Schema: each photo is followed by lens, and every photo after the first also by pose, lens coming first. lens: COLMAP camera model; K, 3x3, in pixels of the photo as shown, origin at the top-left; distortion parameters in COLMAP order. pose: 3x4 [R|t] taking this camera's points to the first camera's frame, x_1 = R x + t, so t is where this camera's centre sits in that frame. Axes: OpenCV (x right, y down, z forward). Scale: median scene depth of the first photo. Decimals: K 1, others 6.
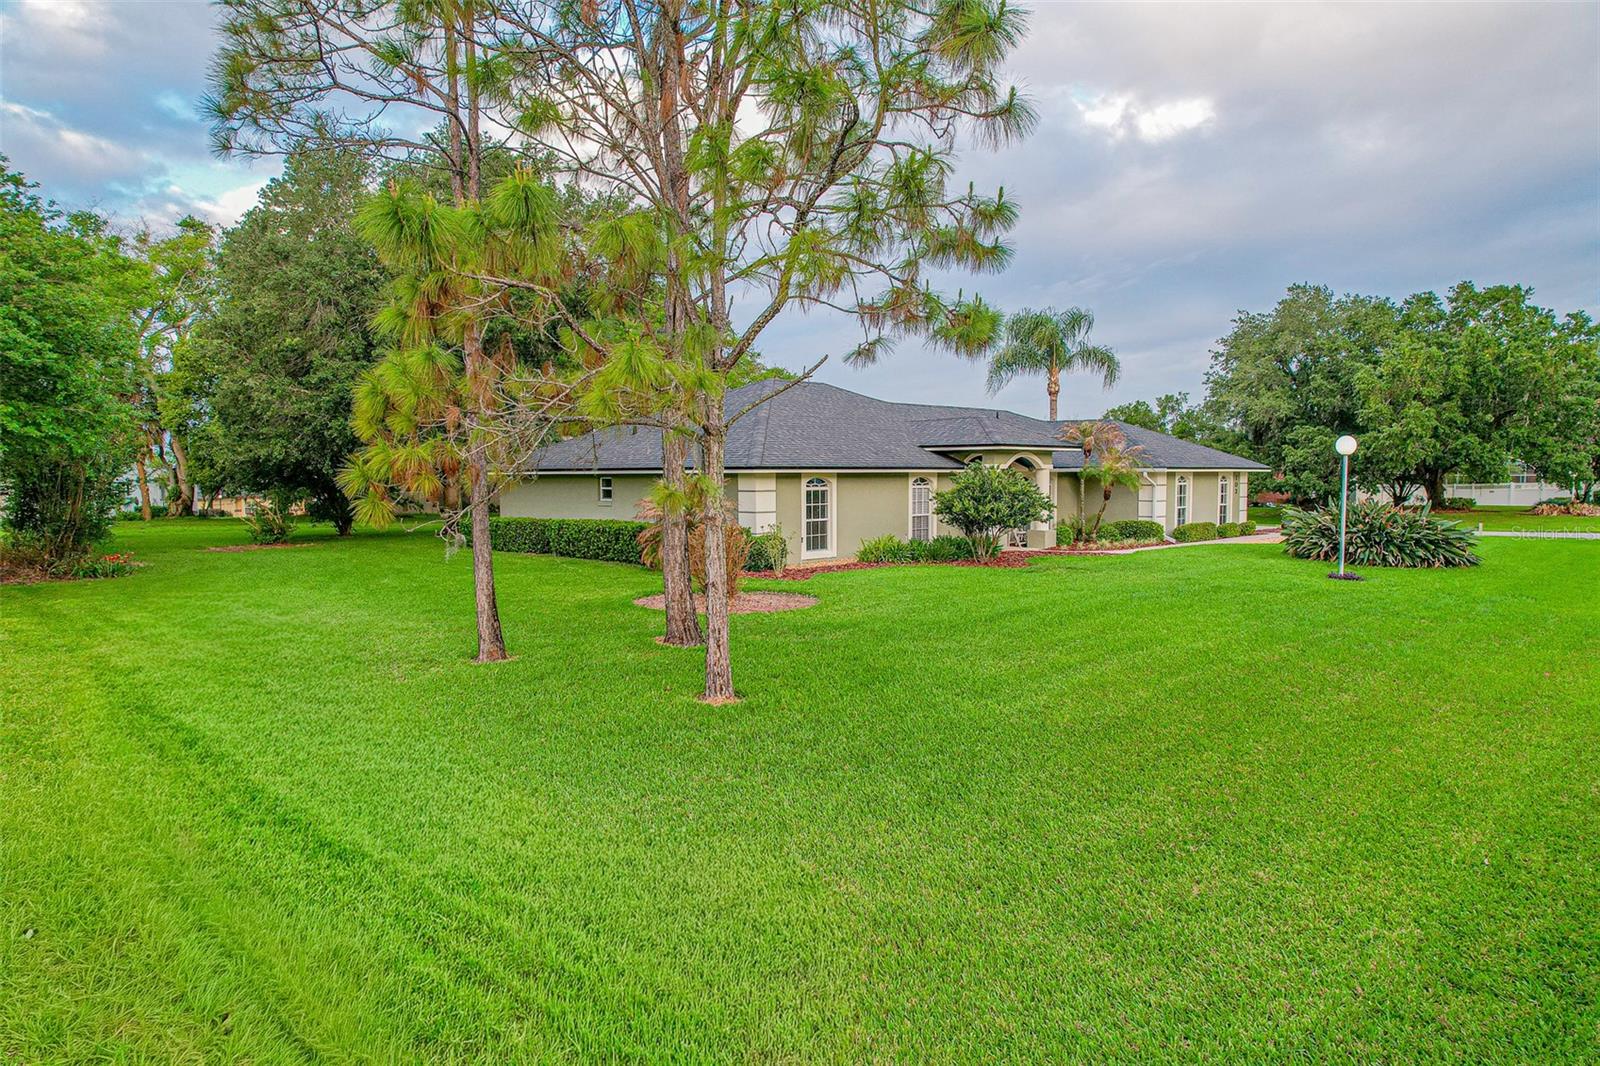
lens RADIAL K [[1015.3, 0, 803.1], [0, 1015.3, 526.2], [0, 0, 1]] dist [-0.044057, 0.025949]
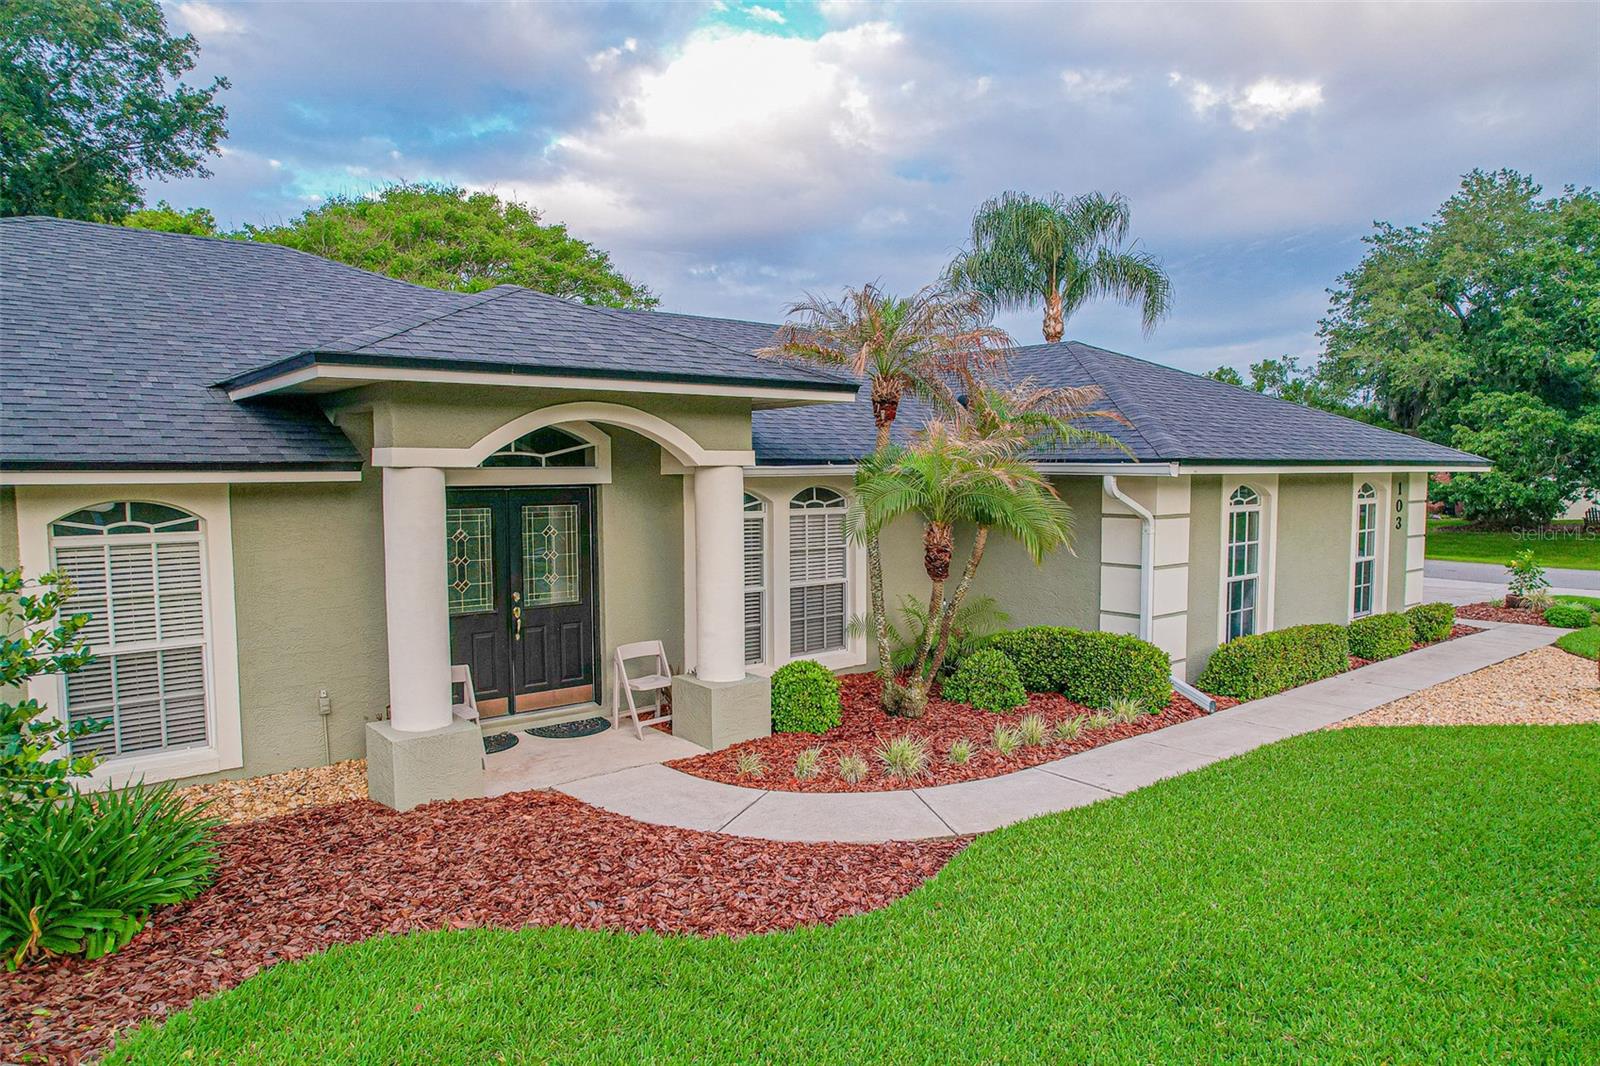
lens RADIAL K [[1015.3, 0, 800.0], [0, 1015.3, 544.4], [0, 0, 1]] dist [-0.044057, 0.025949]
pose [[0.995308, 0.008125, -0.096420, 0.157237], [-0.005806, 0.999688, 0.024310, -0.022798], [0.096588, -0.023636, 0.995044, 0.392896]]
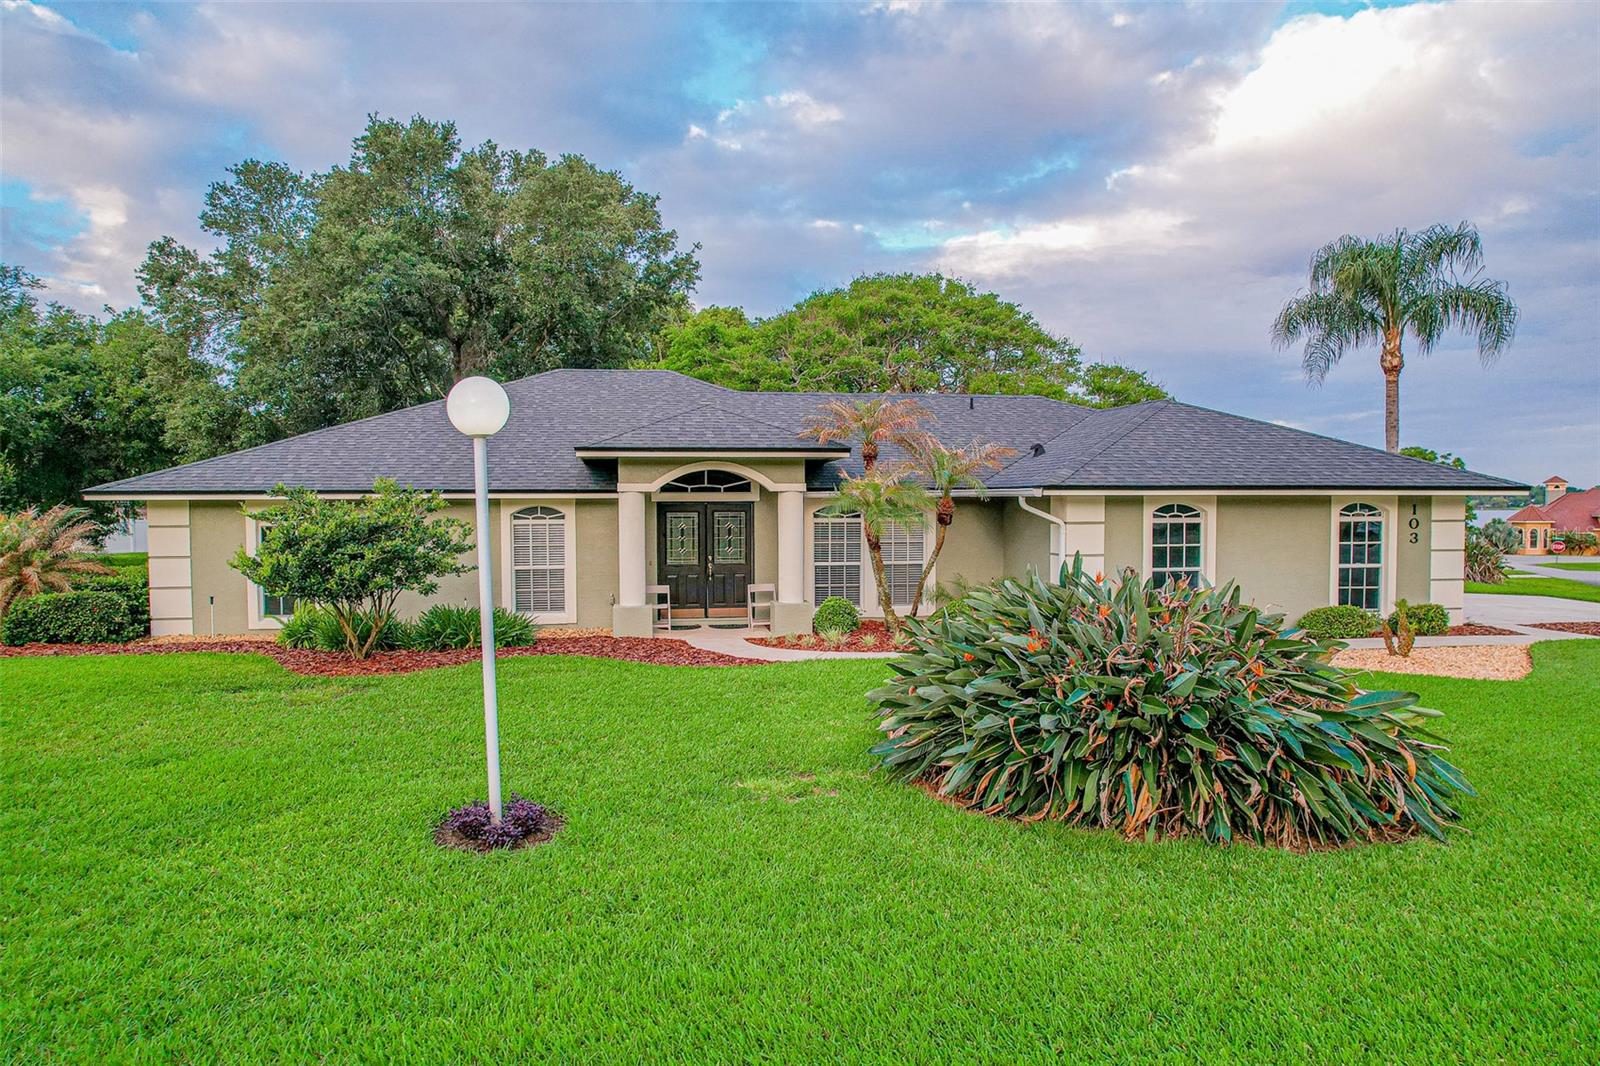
lens RADIAL K [[1015.3, 0, 832.8], [0, 1015.3, 558.8], [0, 0, 1]] dist [-0.044057, 0.025949]
pose [[0.826679, 0.033261, -0.561690, 0.311028], [-0.029178, 0.999442, 0.016239, -0.016201], [0.561917, 0.002964, 0.827188, 0.304595]]
